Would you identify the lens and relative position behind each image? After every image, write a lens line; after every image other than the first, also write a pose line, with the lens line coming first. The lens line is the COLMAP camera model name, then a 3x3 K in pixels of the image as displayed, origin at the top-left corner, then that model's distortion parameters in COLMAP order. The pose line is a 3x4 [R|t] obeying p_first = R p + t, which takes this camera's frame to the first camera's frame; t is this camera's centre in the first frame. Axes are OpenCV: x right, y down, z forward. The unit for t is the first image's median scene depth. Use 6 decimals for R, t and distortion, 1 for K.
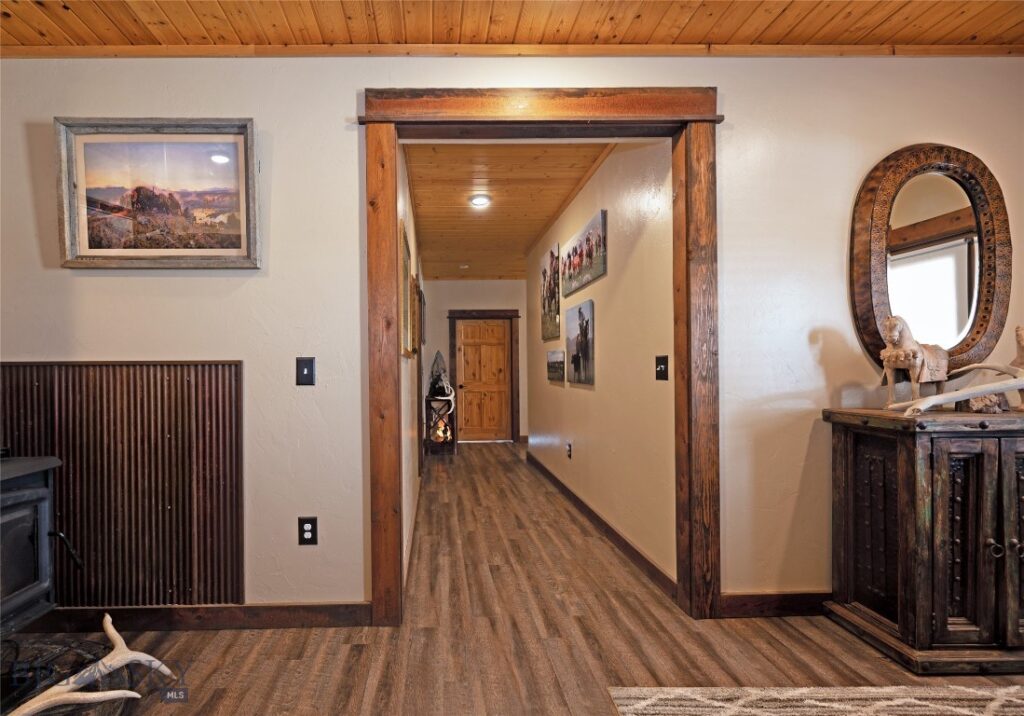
lens RADIAL K [[460.9, 0, 478.4], [0, 460.9, 372.2], [0, 0, 1]] dist [-0.000538, -0.000017]
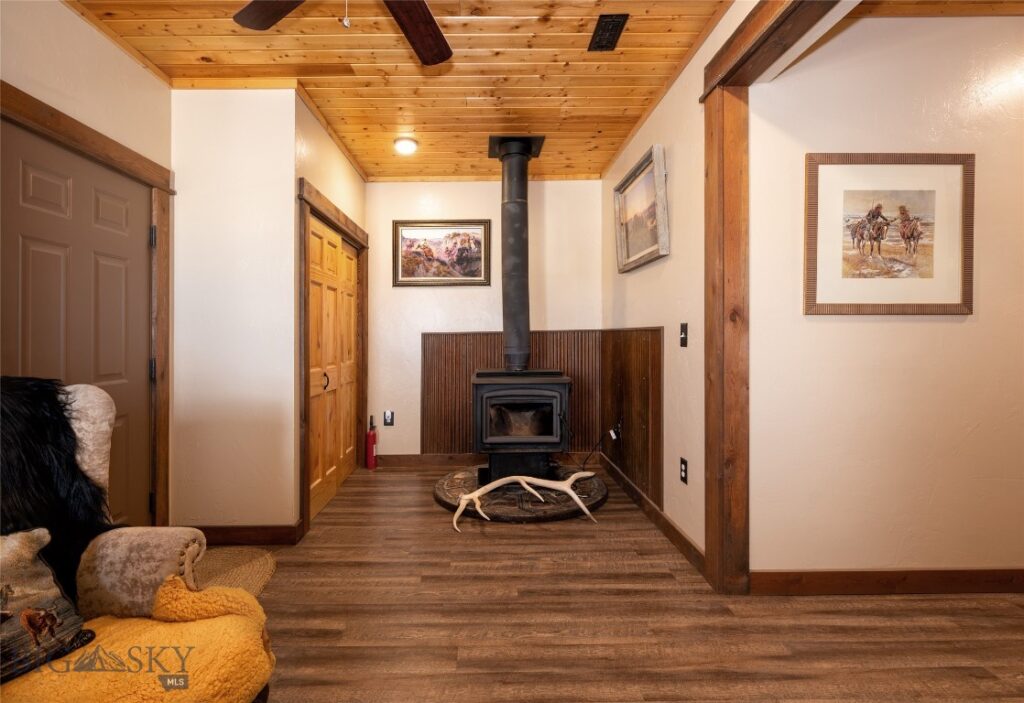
lens RADIAL K [[469.4, 0, 481.5], [0, 469.4, 332.3], [0, 0, 1]] dist [0.000546, 0.000413]
pose [[-0.008327, 0.003184, -0.999960, 0.883977], [0.007533, 0.999967, 0.003122, -0.017335], [0.999937, -0.007507, -0.008351, 0.529744]]
